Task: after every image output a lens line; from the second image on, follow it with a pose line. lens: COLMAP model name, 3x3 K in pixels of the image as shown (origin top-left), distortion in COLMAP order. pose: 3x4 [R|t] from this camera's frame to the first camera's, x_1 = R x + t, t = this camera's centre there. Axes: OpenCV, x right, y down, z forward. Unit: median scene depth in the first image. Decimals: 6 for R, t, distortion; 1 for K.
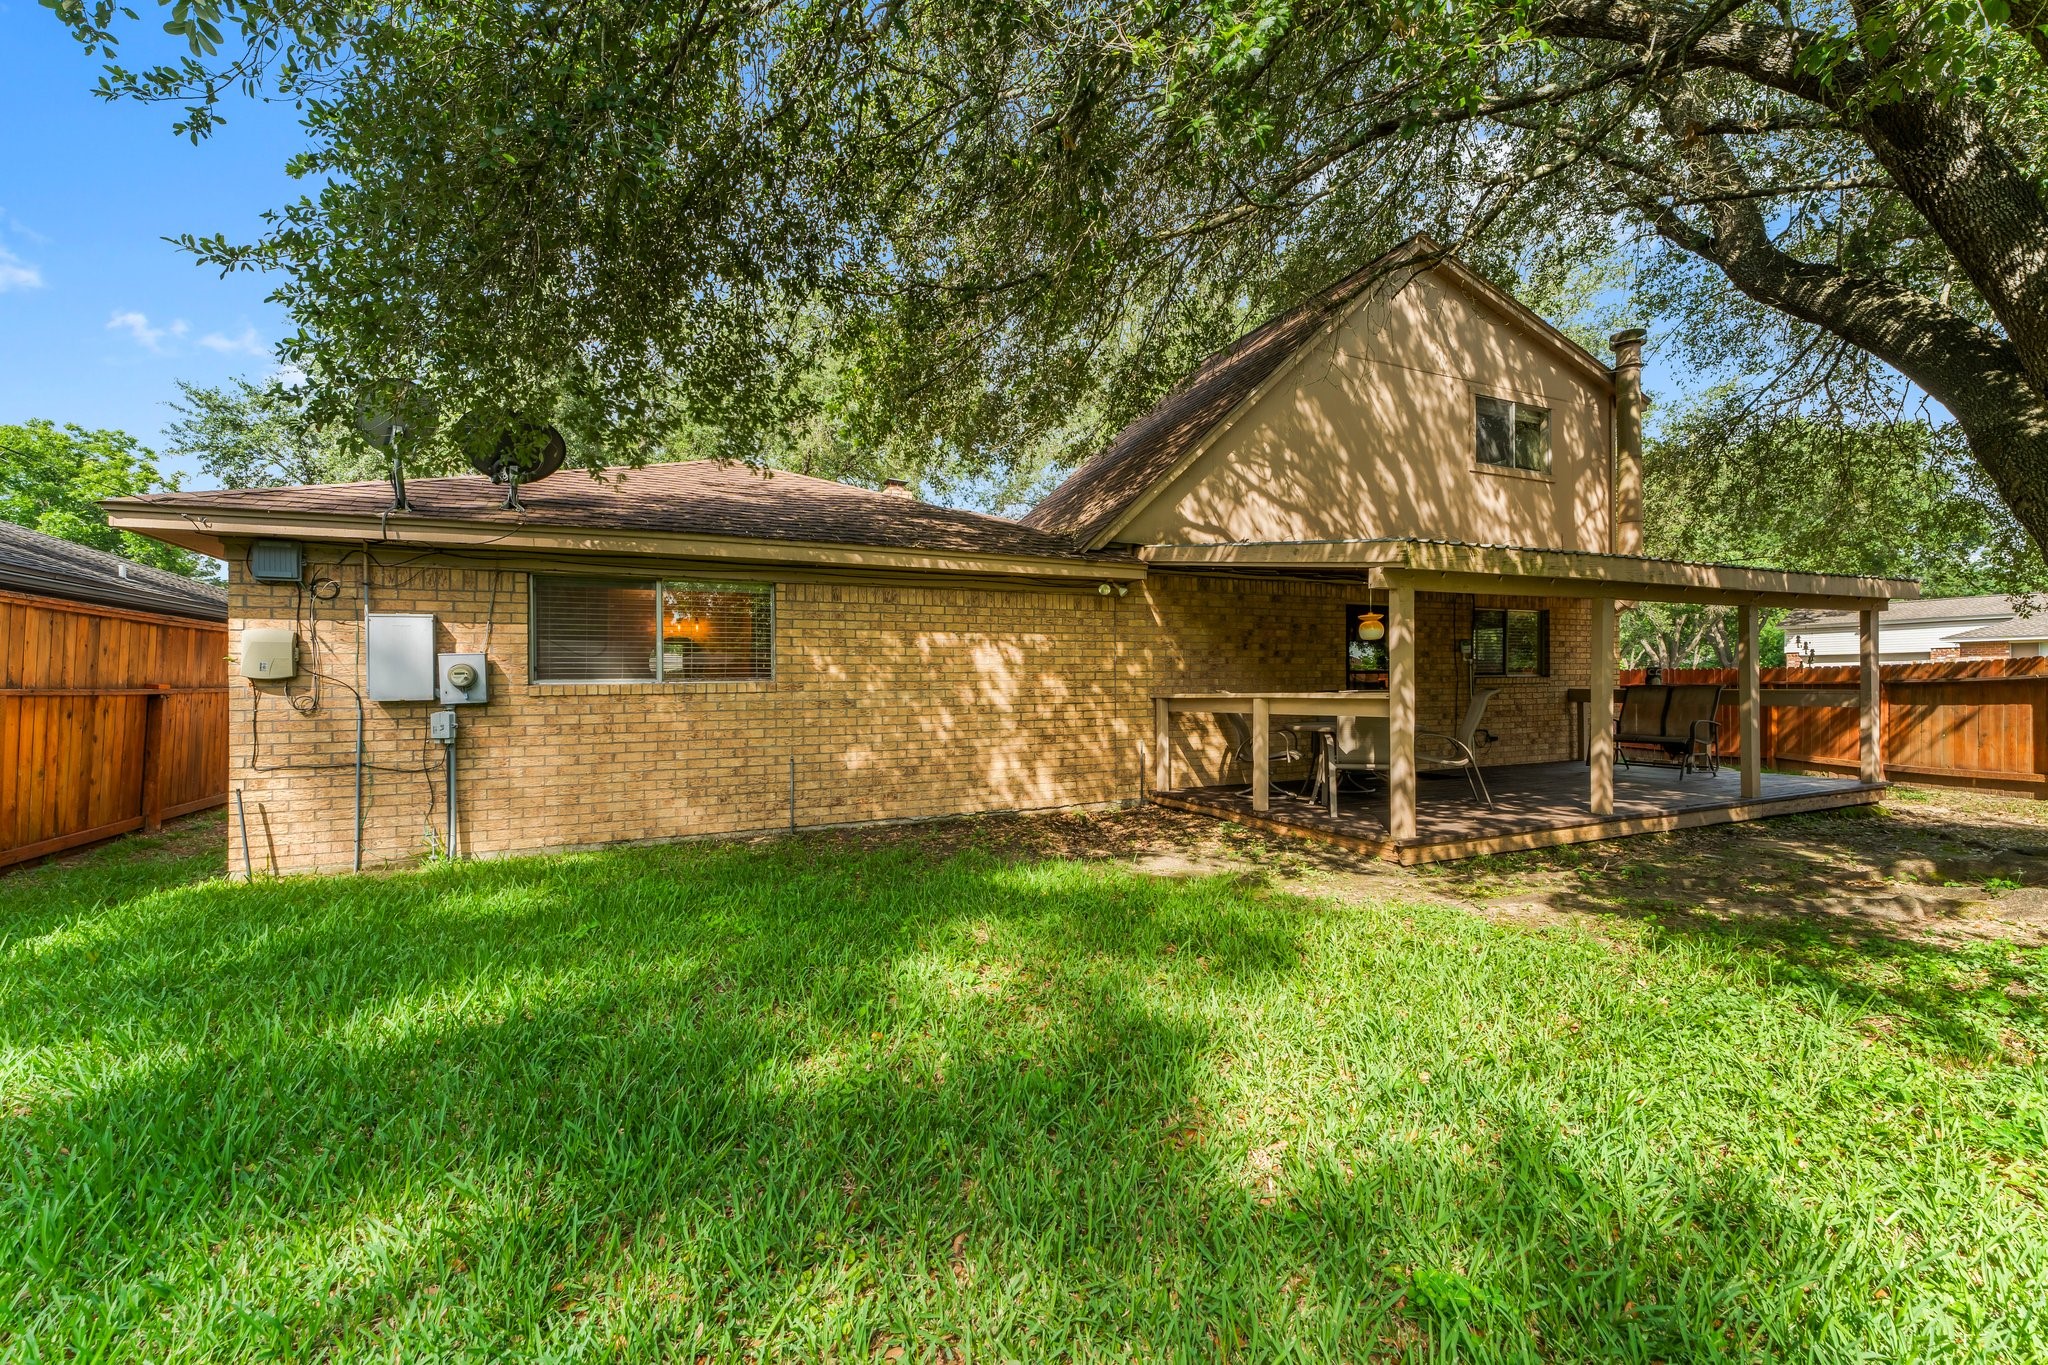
lens RADIAL K [[814.0, 0, 997.1], [0, 814.0, 693.3], [0, 0, 1]] dist [-0.003120, 0.000534]
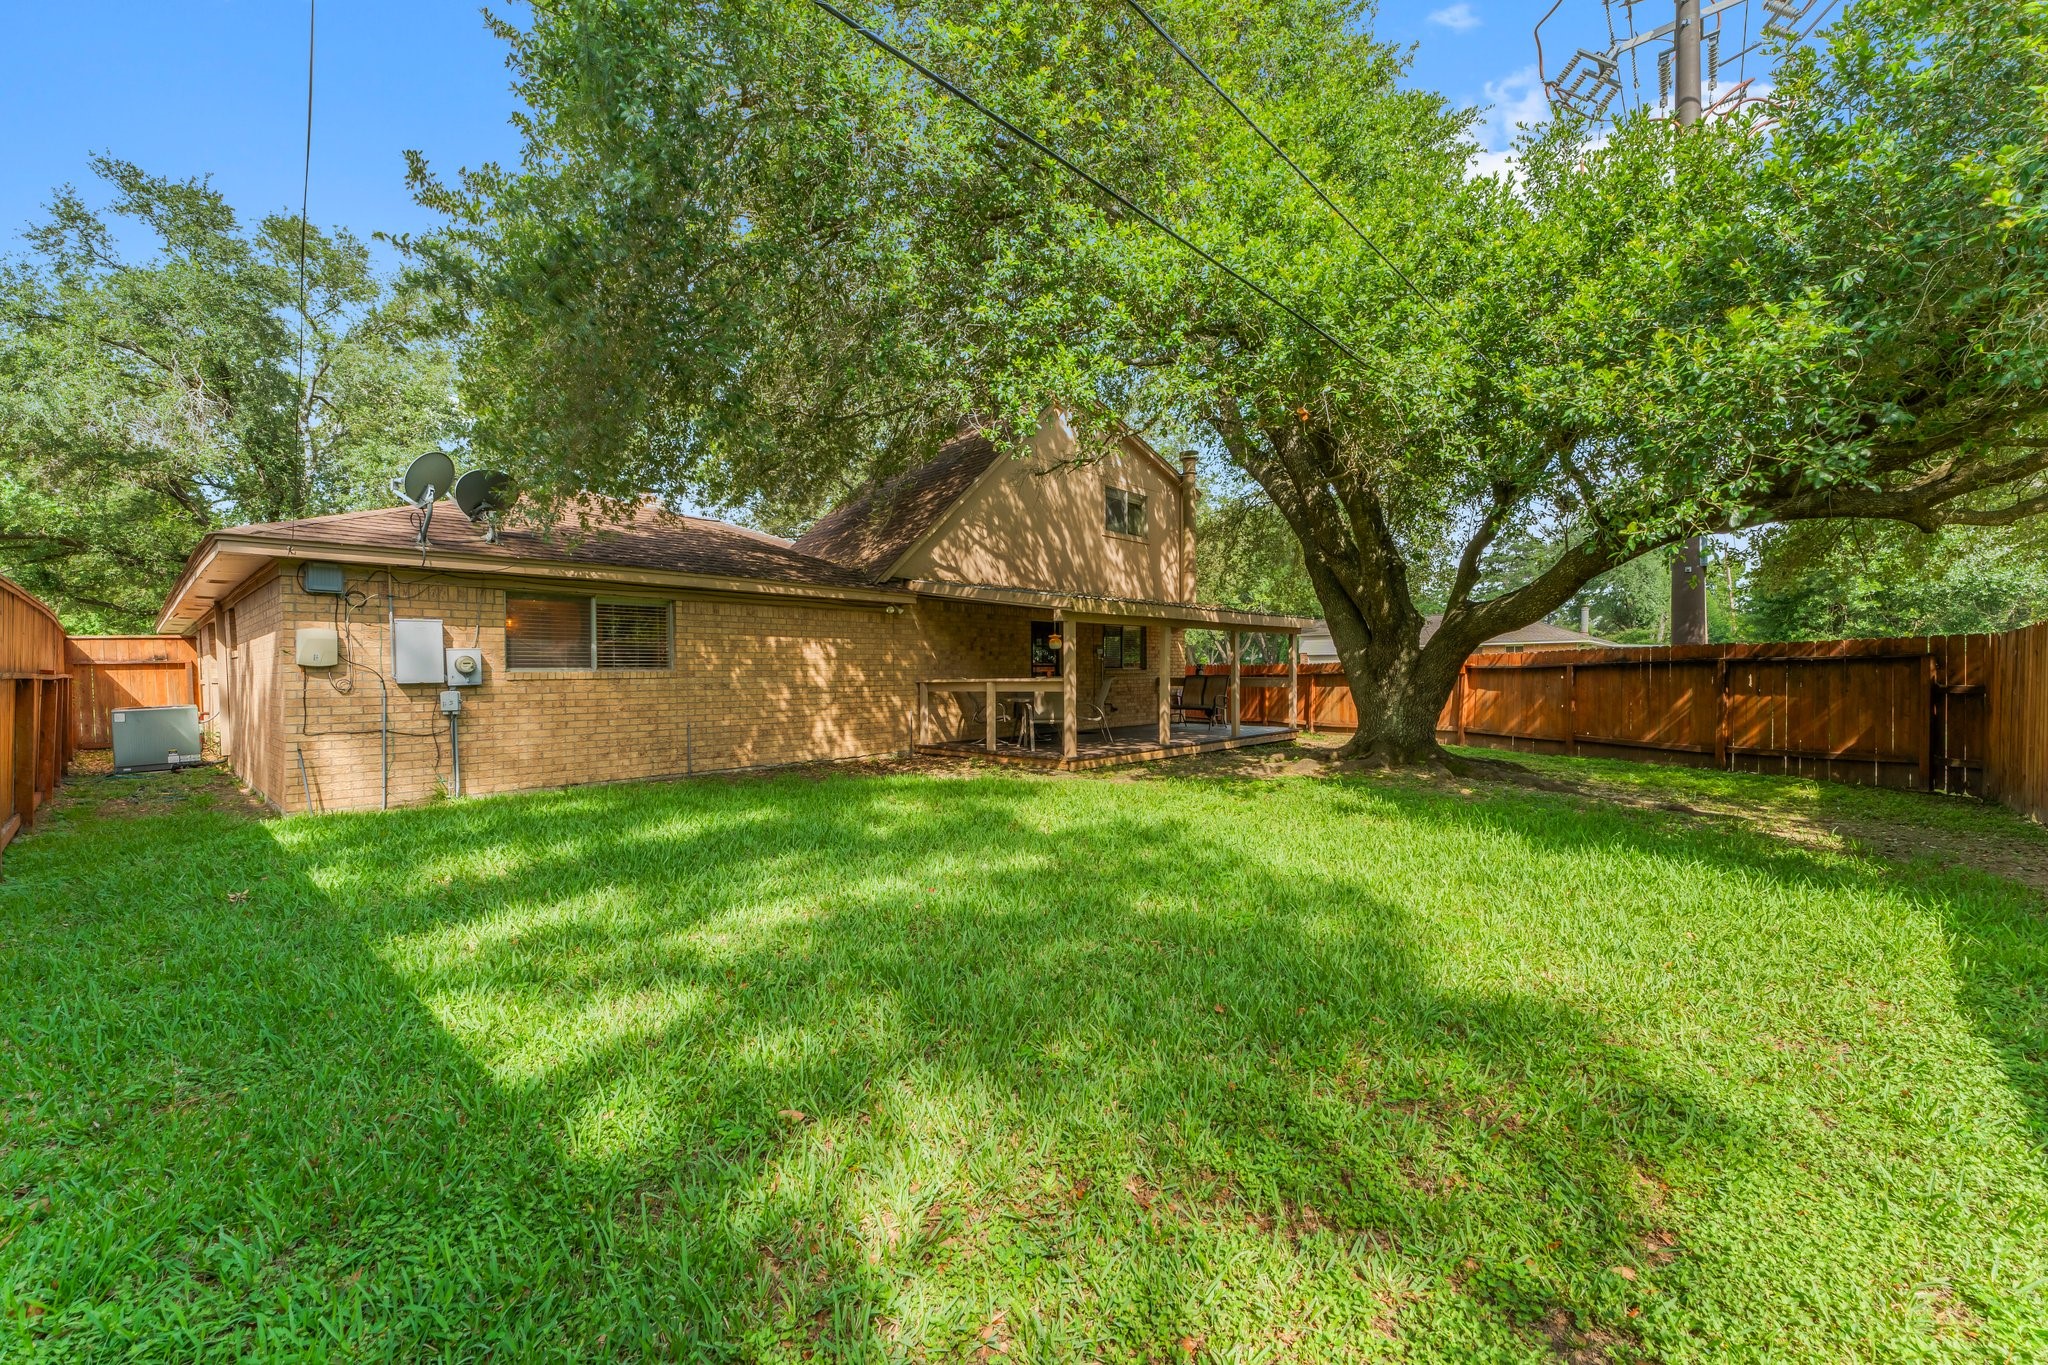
lens RADIAL K [[814.0, 0, 1024.7], [0, 814.0, 682.5], [0, 0, 1]] dist [-0.003120, 0.000534]
pose [[0.908741, -0.000854, 0.417360, -0.269555], [0.000454, 0.999999, 0.001056, 0.004973], [-0.417361, -0.000770, 0.908741, -0.468329]]
